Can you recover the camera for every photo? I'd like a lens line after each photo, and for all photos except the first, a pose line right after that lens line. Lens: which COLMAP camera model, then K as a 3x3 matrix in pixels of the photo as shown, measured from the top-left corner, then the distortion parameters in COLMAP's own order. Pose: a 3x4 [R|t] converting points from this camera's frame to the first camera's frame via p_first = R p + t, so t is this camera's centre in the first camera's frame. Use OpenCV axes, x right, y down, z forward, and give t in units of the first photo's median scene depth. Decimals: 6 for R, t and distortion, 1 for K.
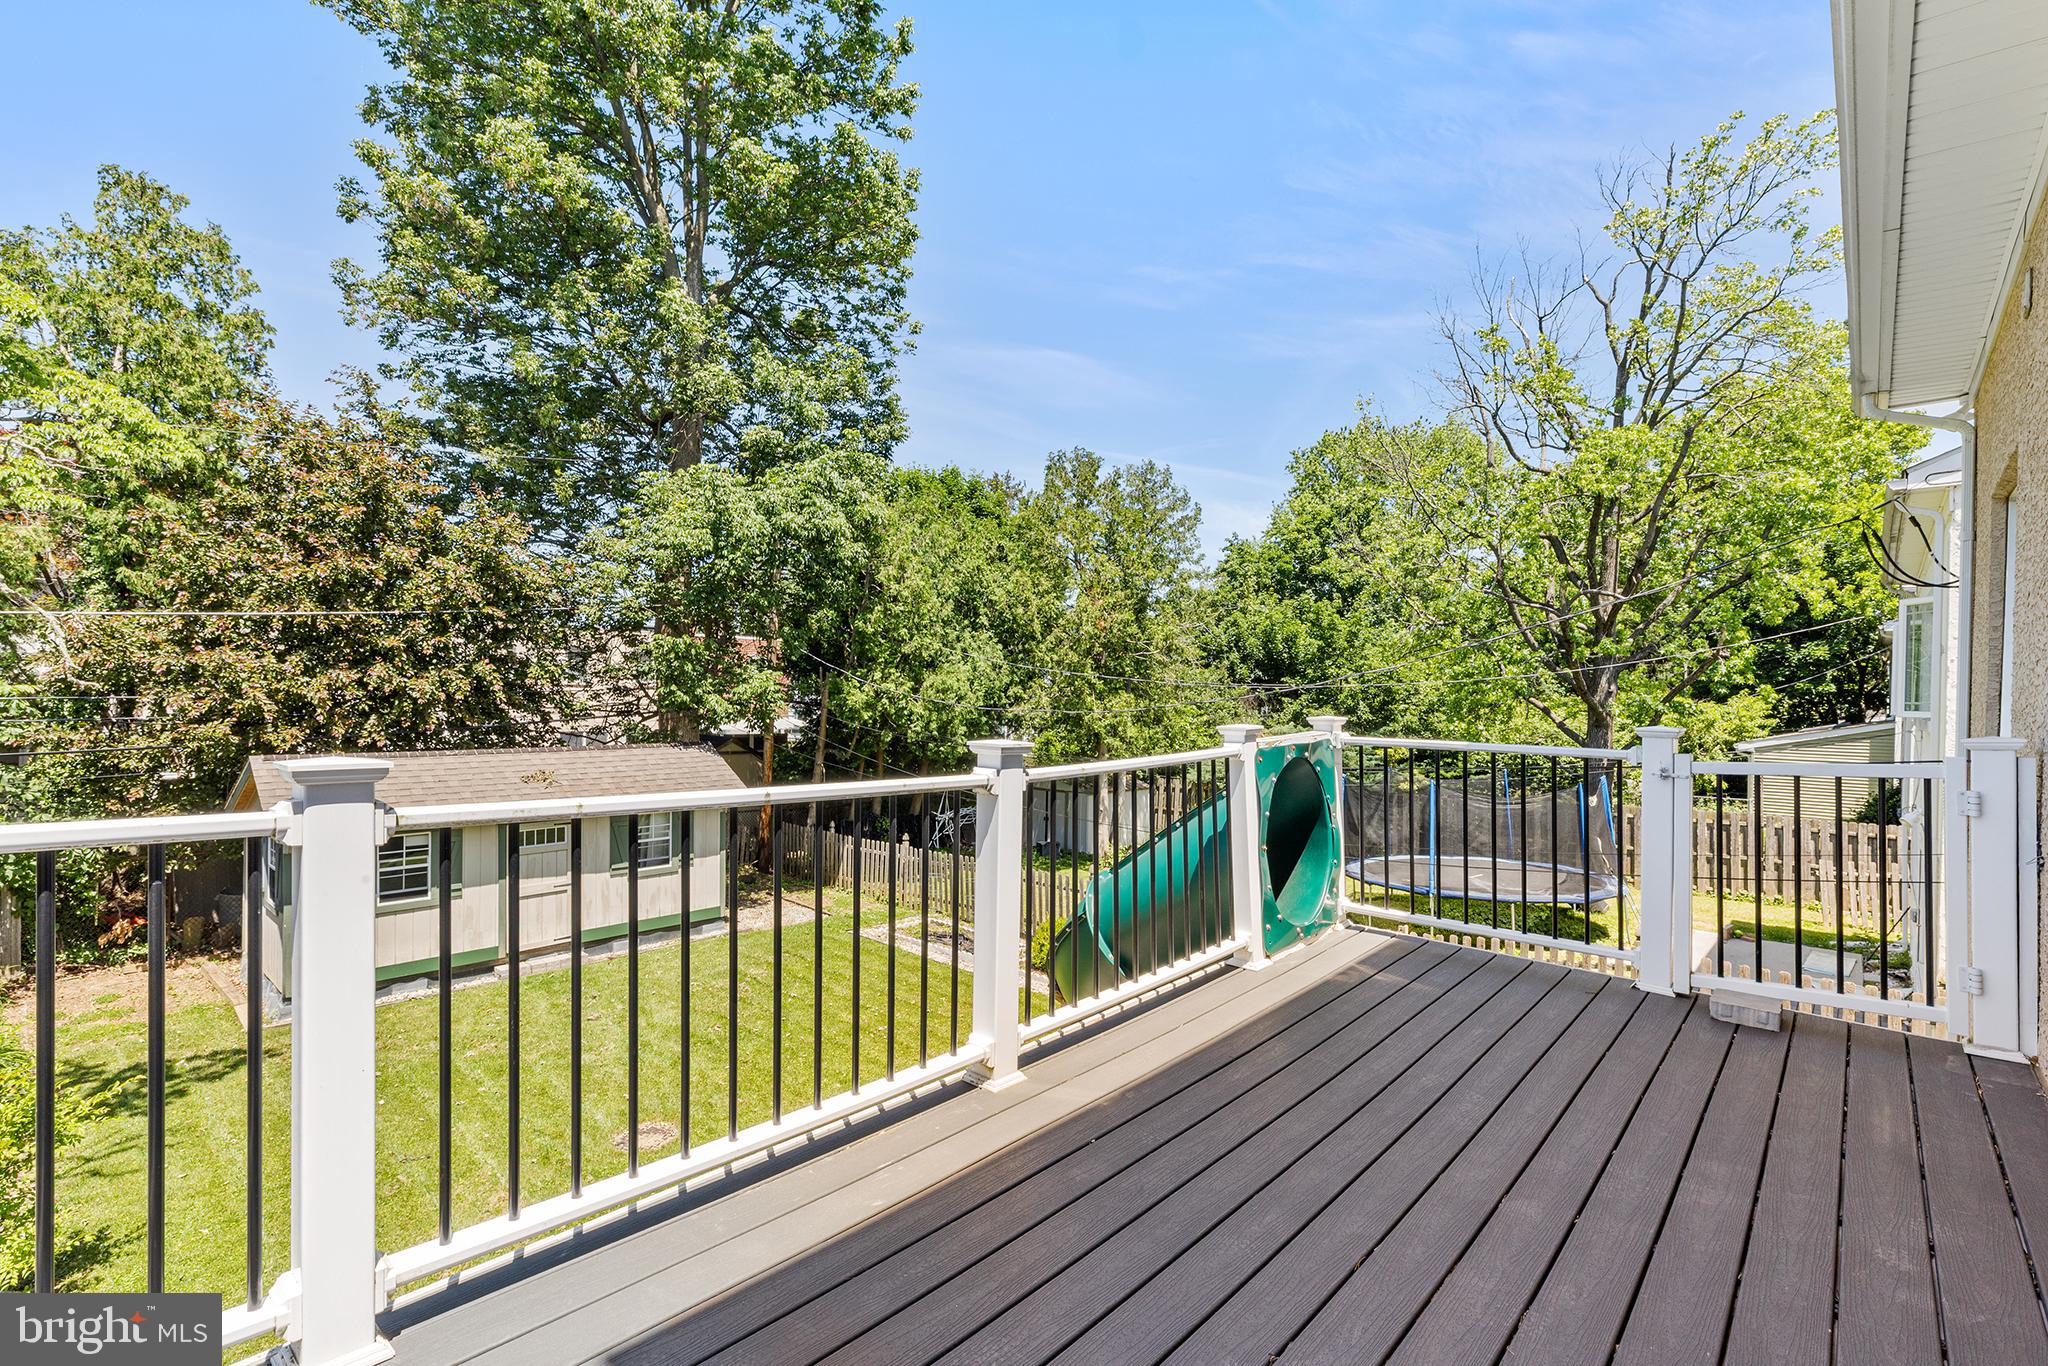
lens RADIAL K [[910.3, 0, 1021.9], [0, 910.3, 710.2], [0, 0, 1]] dist [0.002046, 0.000238]
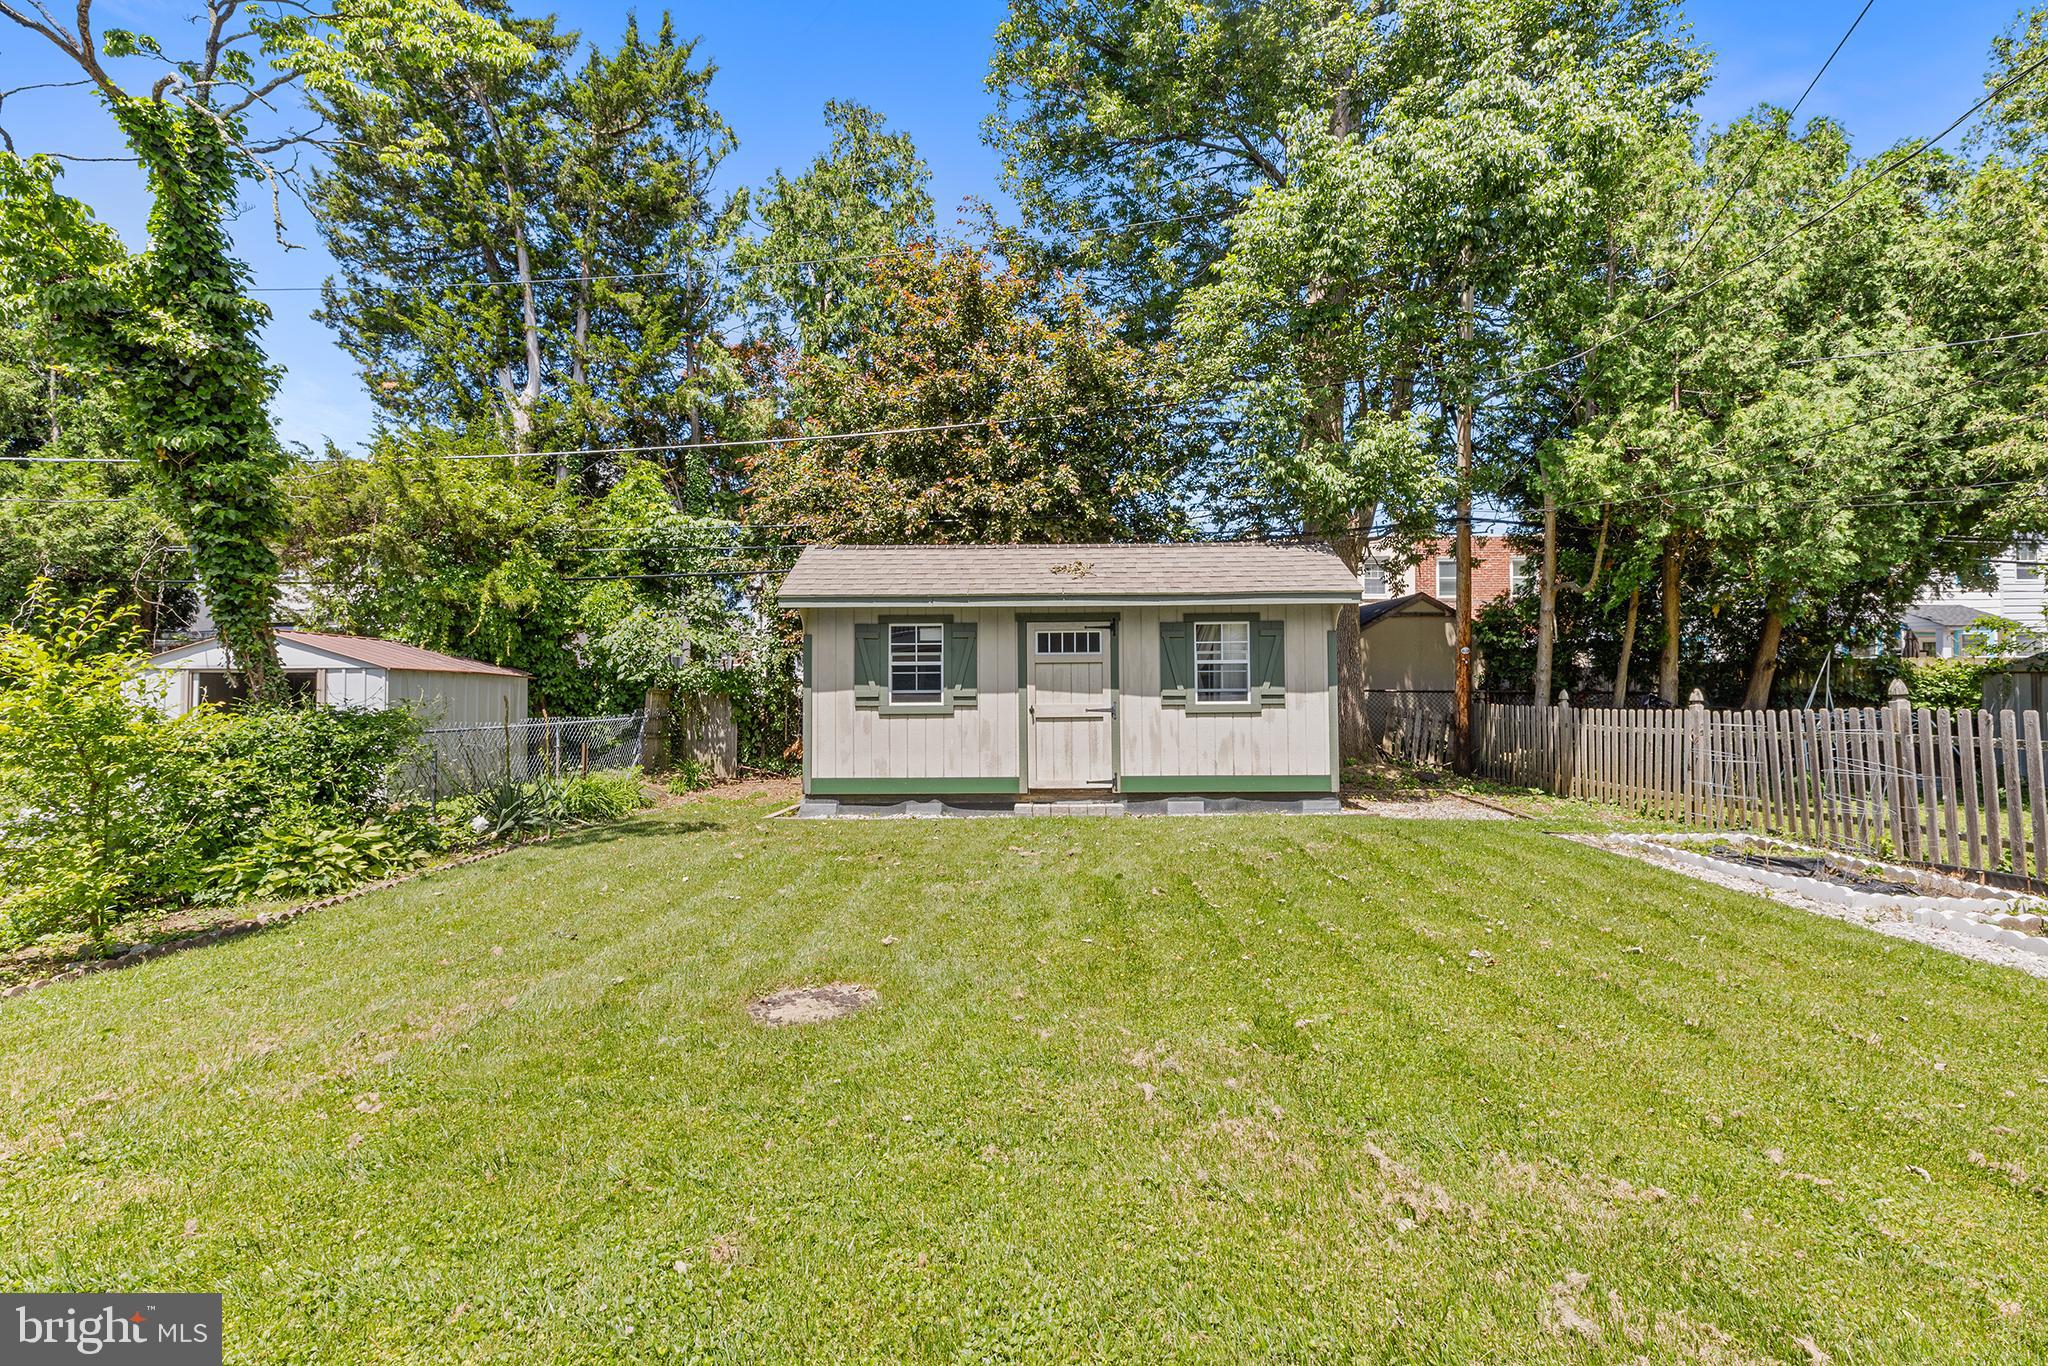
lens RADIAL K [[917.3, 0, 1018.3], [0, 917.3, 667.5], [0, 0, 1]] dist [-0.000199, -0.000008]
pose [[0.666797, -0.036107, -0.744364, 0.008130], [0.002492, 0.998928, -0.046223, 0.154503], [0.745235, 0.028967, 0.666172, 0.365483]]
